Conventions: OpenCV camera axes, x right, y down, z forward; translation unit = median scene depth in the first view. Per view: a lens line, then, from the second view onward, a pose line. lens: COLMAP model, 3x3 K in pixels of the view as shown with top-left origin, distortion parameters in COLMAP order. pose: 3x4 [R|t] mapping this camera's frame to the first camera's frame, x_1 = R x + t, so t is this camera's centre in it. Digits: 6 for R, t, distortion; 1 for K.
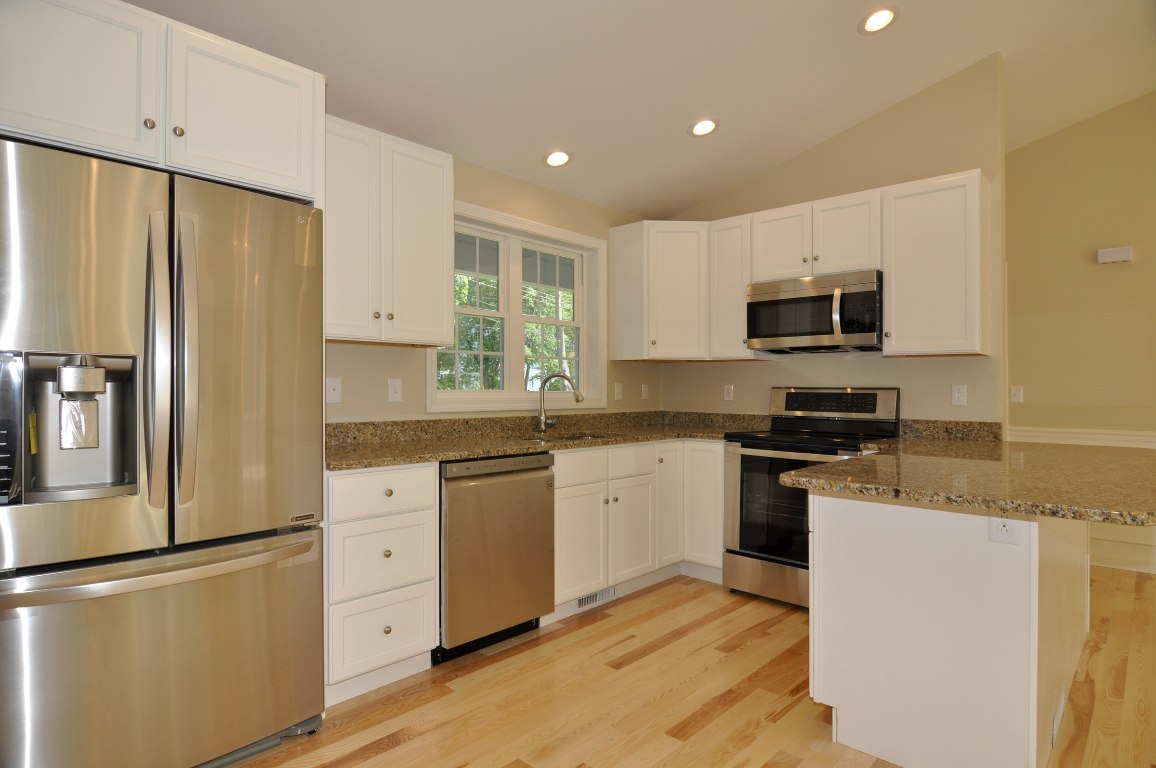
lens RADIAL K [[642.7, 0, 583.8], [0, 642.7, 361.6], [0, 0, 1]] dist [-0.004061, -0.004719]
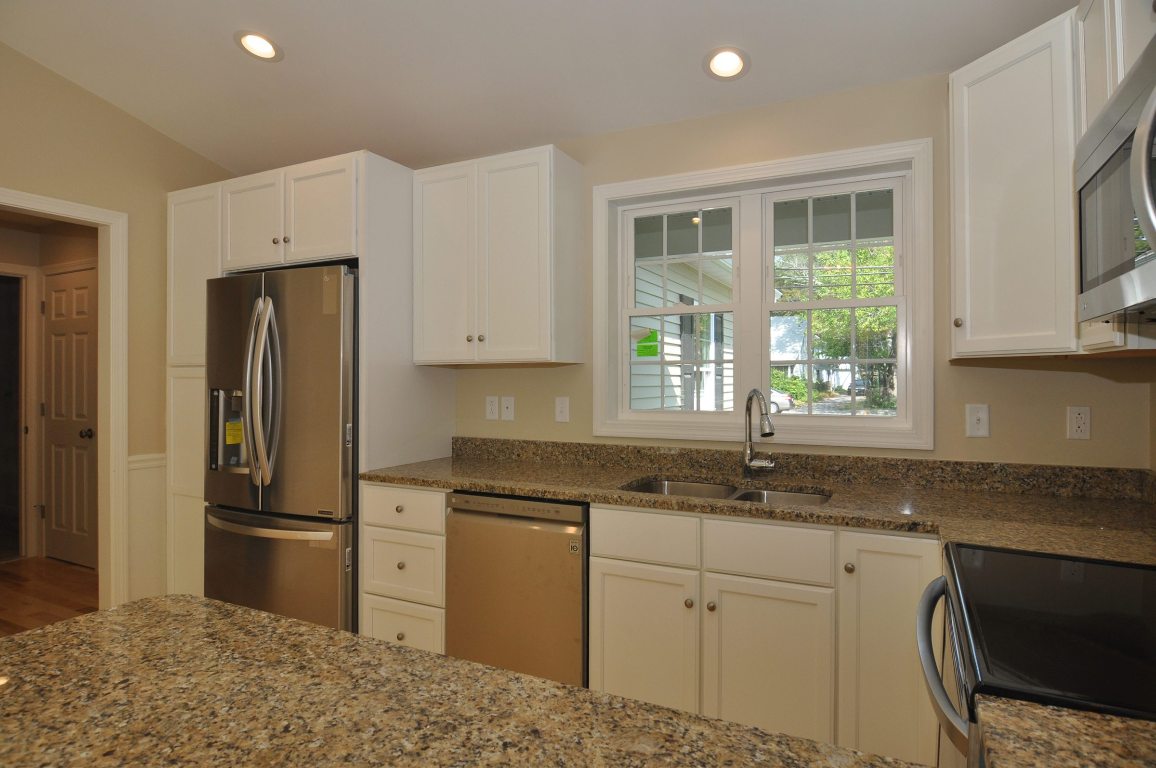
lens RADIAL K [[642.7, 0, 641.0], [0, 642.7, 373.5], [0, 0, 1]] dist [-0.004061, -0.004719]
pose [[0.289759, -0.015283, -0.956978, 0.559671], [0.043302, 0.999058, -0.002844, -0.001057], [0.956120, -0.040615, 0.290148, 0.719455]]
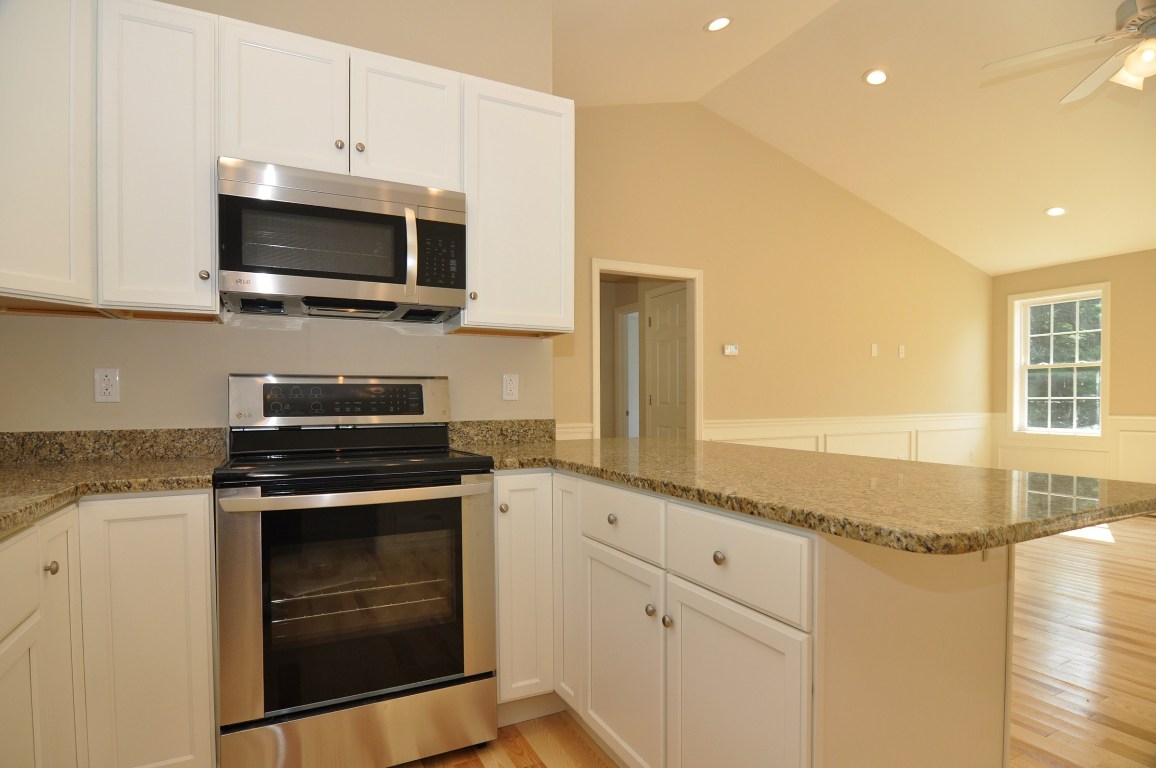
lens RADIAL K [[642.7, 0, 607.6], [0, 642.7, 411.9], [0, 0, 1]] dist [-0.004061, -0.004719]
pose [[0.334326, -0.028918, 0.942014, -0.109360], [-0.027281, 0.998813, 0.040344, 0.046253], [-0.942063, -0.039187, 0.333140, 0.604201]]
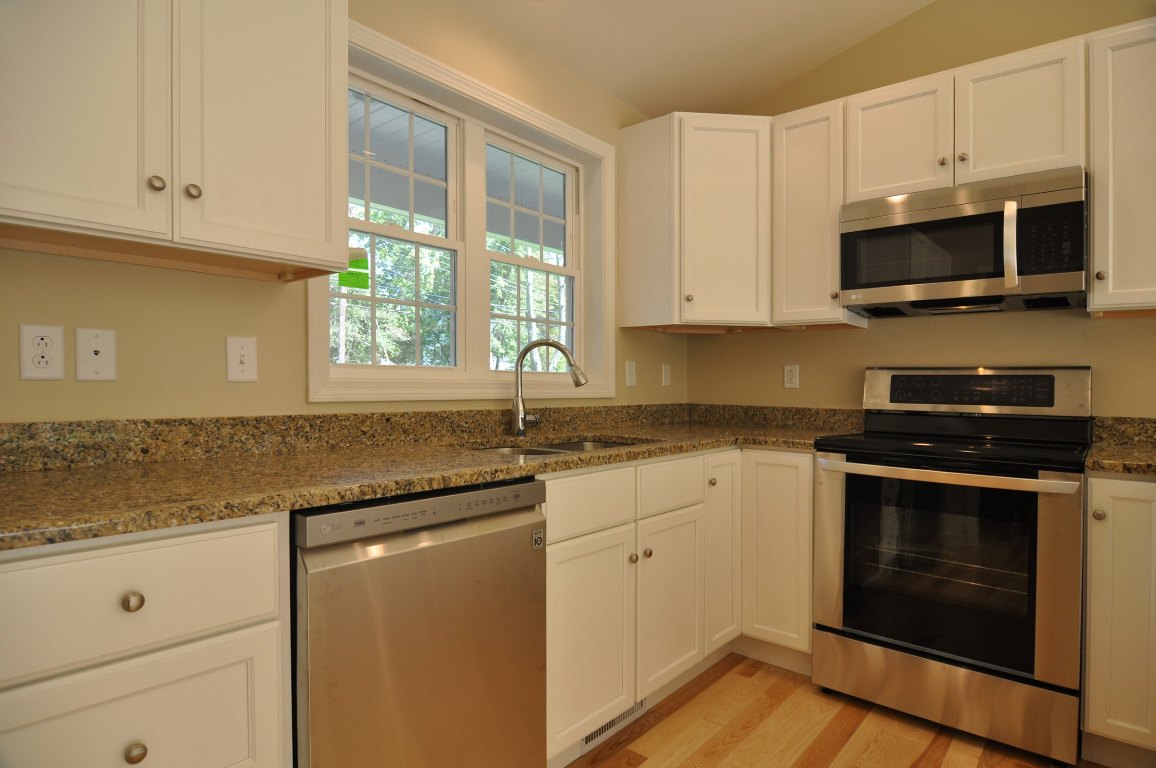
lens RADIAL K [[642.7, 0, 578.4], [0, 642.7, 377.6], [0, 0, 1]] dist [-0.004061, -0.004719]
pose [[0.999218, 0.005345, 0.039182, -0.033336], [-0.006592, 0.999474, 0.031750, 0.035754], [-0.038992, -0.031983, 0.998728, 0.398116]]
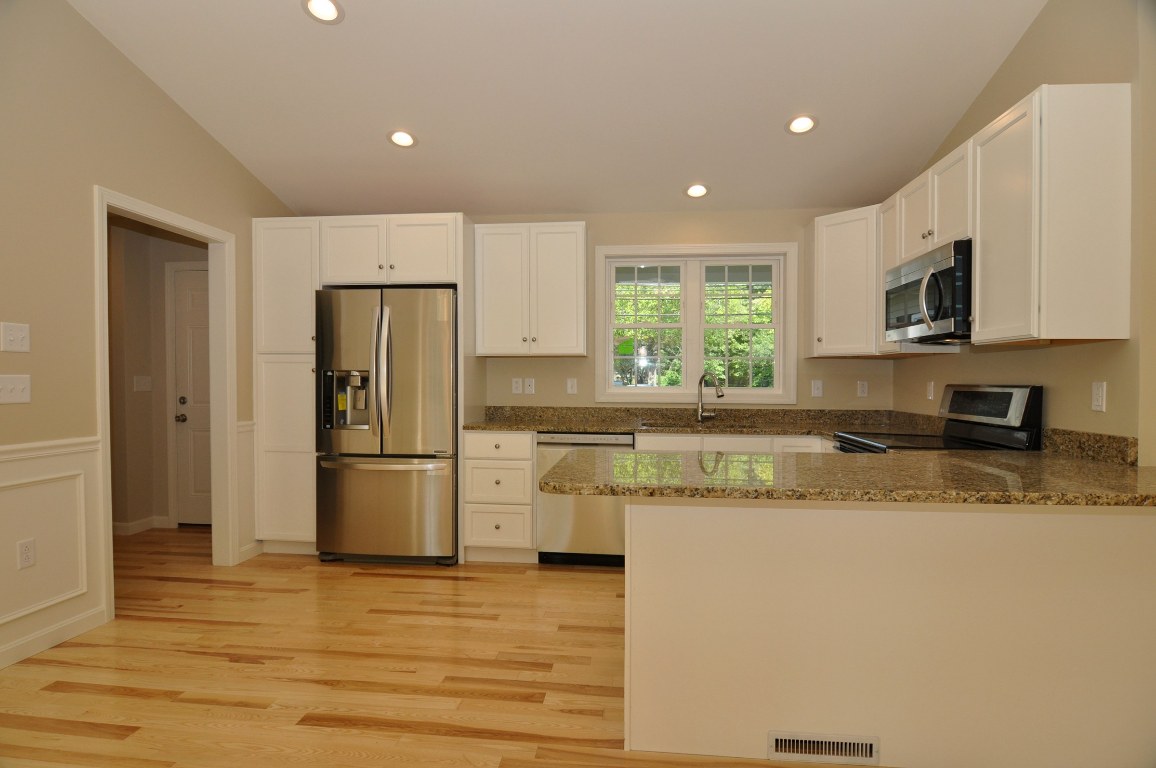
lens RADIAL K [[642.7, 0, 575.6], [0, 642.7, 377.6], [0, 0, 1]] dist [-0.004061, -0.004719]
pose [[0.573845, -0.008157, -0.818923, 0.797483], [0.031679, 0.999423, 0.012243, 0.005702], [0.818351, -0.032968, 0.573773, 0.133268]]
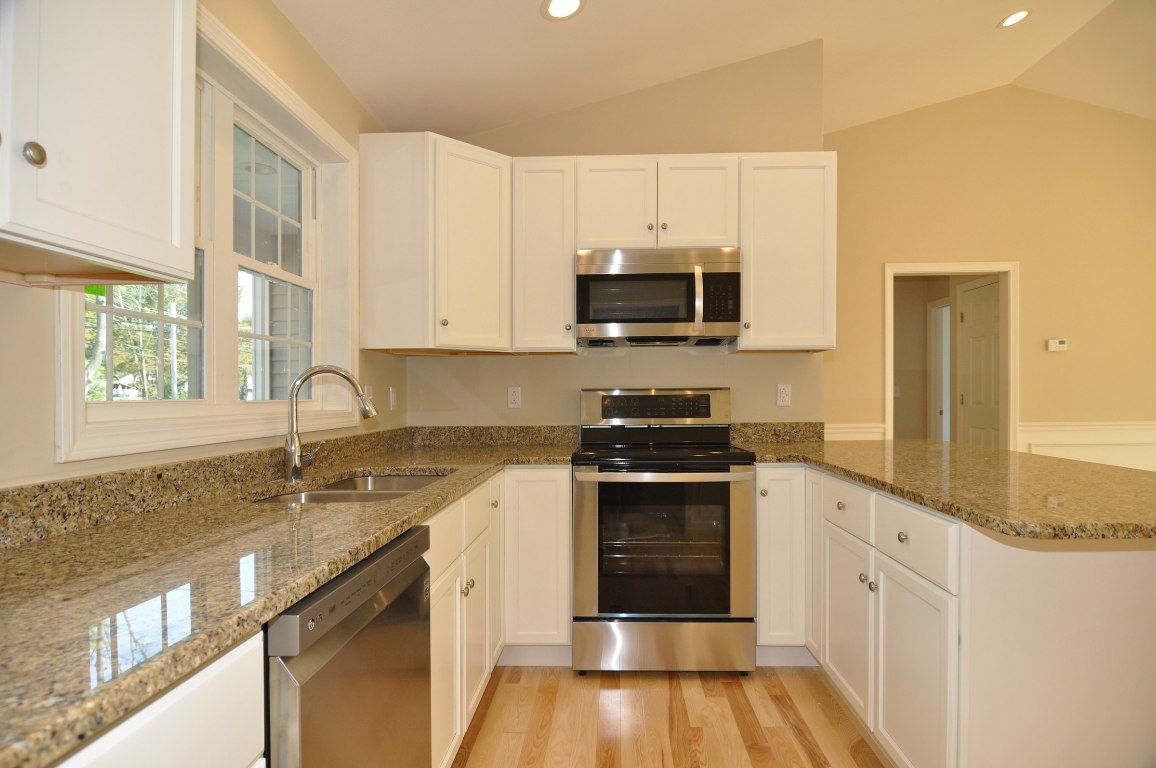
lens RADIAL K [[642.7, 0, 607.0], [0, 642.7, 385.7], [0, 0, 1]] dist [-0.004061, -0.004719]
pose [[0.739399, -0.004596, 0.673252, -0.230767], [-0.012006, 0.999728, 0.020009, 0.022401], [-0.673160, -0.022878, 0.739143, 0.461513]]
